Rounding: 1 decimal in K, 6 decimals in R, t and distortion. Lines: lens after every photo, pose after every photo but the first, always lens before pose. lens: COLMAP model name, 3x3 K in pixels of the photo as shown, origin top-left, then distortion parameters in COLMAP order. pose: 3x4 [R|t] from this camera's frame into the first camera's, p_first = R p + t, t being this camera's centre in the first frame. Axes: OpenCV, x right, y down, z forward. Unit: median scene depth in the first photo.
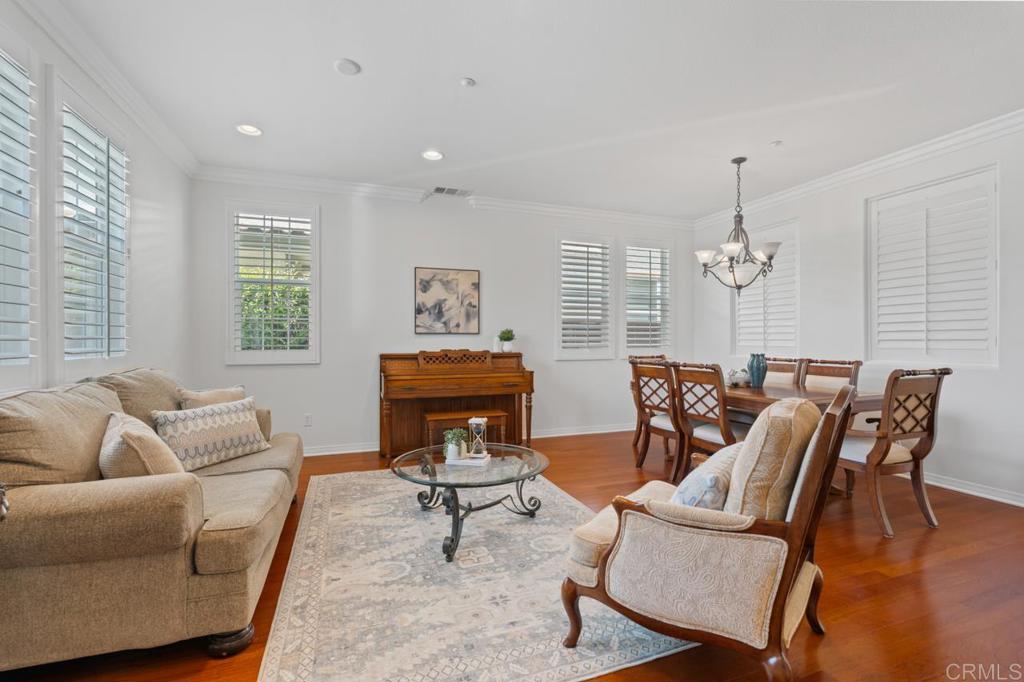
lens RADIAL K [[446.1, 0, 512.0], [0, 446.1, 341.0], [0, 0, 1]] dist [-0.002476, -0.000167]
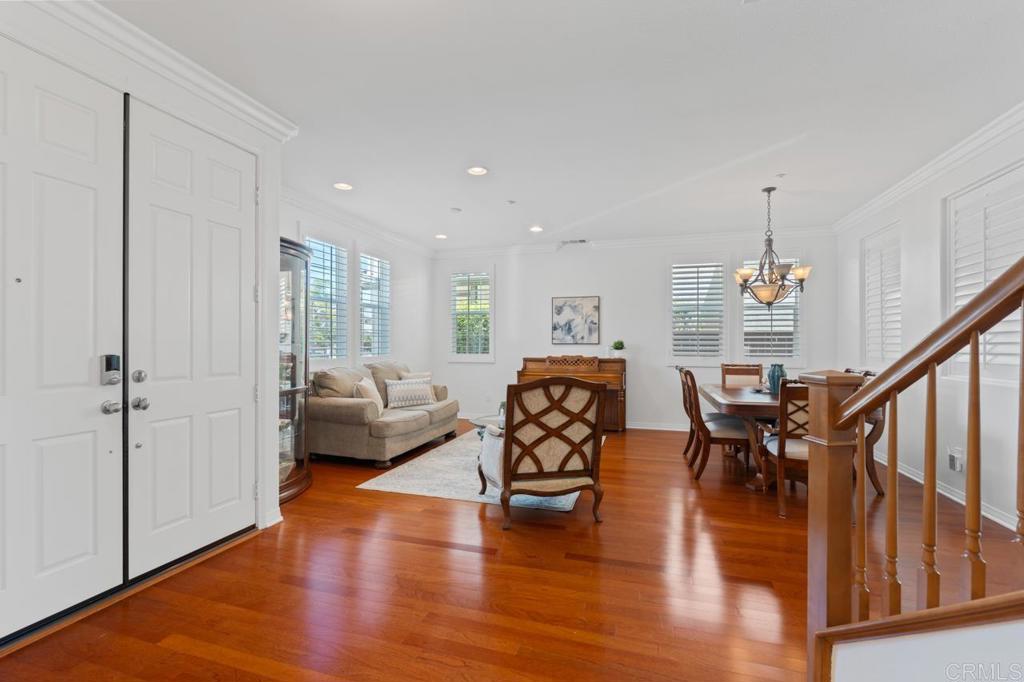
lens RADIAL K [[446.1, 0, 512.0], [0, 446.1, 341.0], [0, 0, 1]] dist [-0.002476, -0.000167]
pose [[0.796960, -0.002313, -0.604027, 0.680696], [-0.004324, 0.999945, -0.009533, -0.014722], [0.604016, 0.010209, 0.796907, -0.275838]]
